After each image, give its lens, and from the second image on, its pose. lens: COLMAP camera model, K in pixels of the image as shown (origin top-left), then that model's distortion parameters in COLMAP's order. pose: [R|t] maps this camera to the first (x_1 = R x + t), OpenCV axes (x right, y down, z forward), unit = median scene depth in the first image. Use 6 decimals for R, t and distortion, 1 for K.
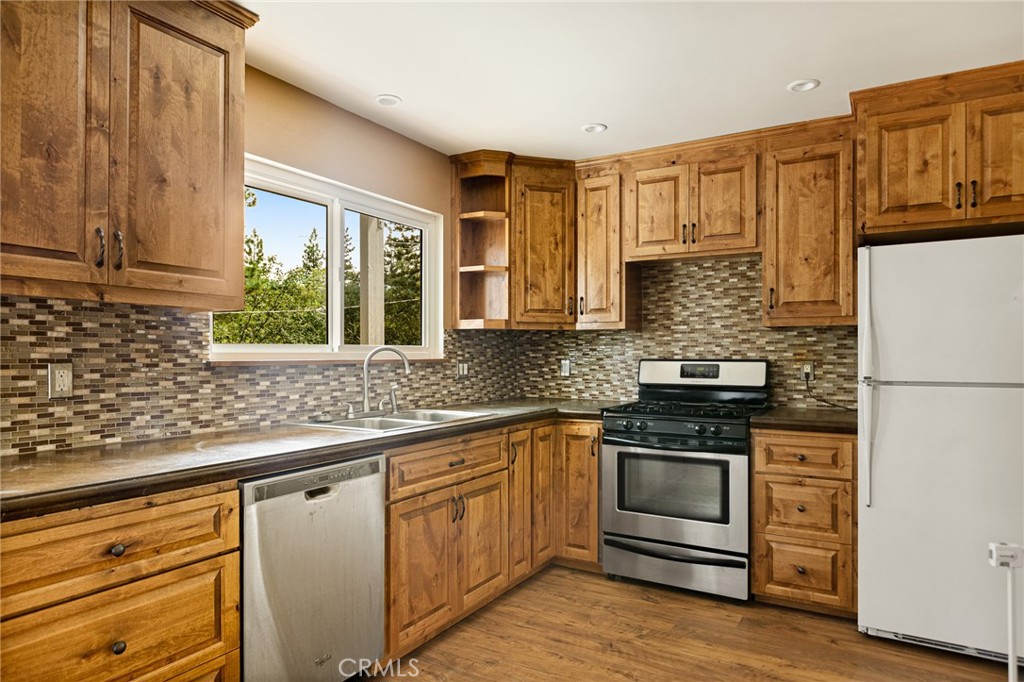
lens RADIAL K [[621.8, 0, 512.3], [0, 621.8, 348.7], [0, 0, 1]] dist [-0.000467, -0.000512]
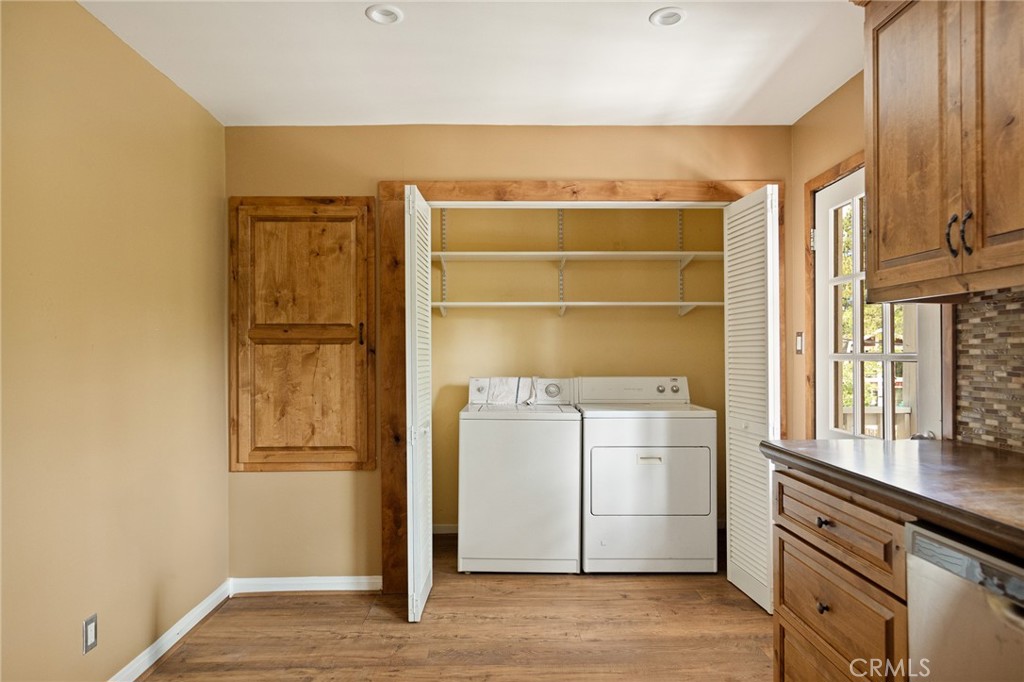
lens RADIAL K [[628.6, 0, 509.4], [0, 628.6, 348.2], [0, 0, 1]] dist [-0.001522, 0.000607]
pose [[-0.855806, 0.001141, -0.517296, 0.315749], [0.011214, 0.999803, -0.016347, 0.010697], [0.517175, -0.019791, -0.855651, 1.170688]]
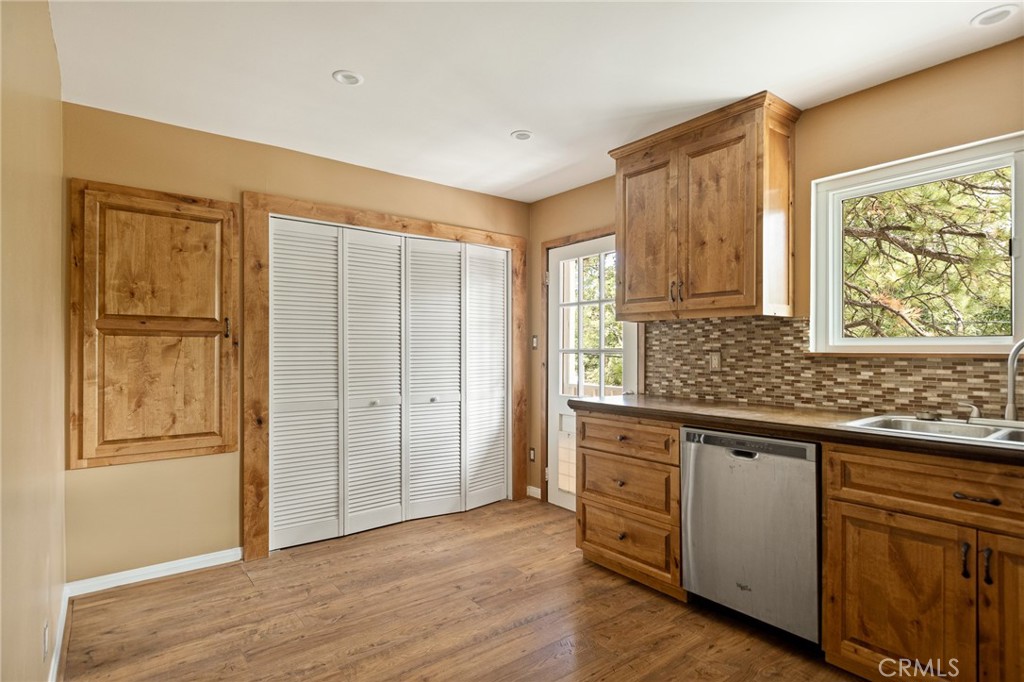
lens RADIAL K [[539.8, 0, 513.3], [0, 539.8, 343.9], [0, 0, 1]] dist [0.006558, -0.001091]
pose [[-0.366106, -0.009404, -0.930526, 0.859443], [0.007419, 0.999888, -0.013023, 0.013874], [0.930544, -0.011671, -0.365995, 0.923490]]
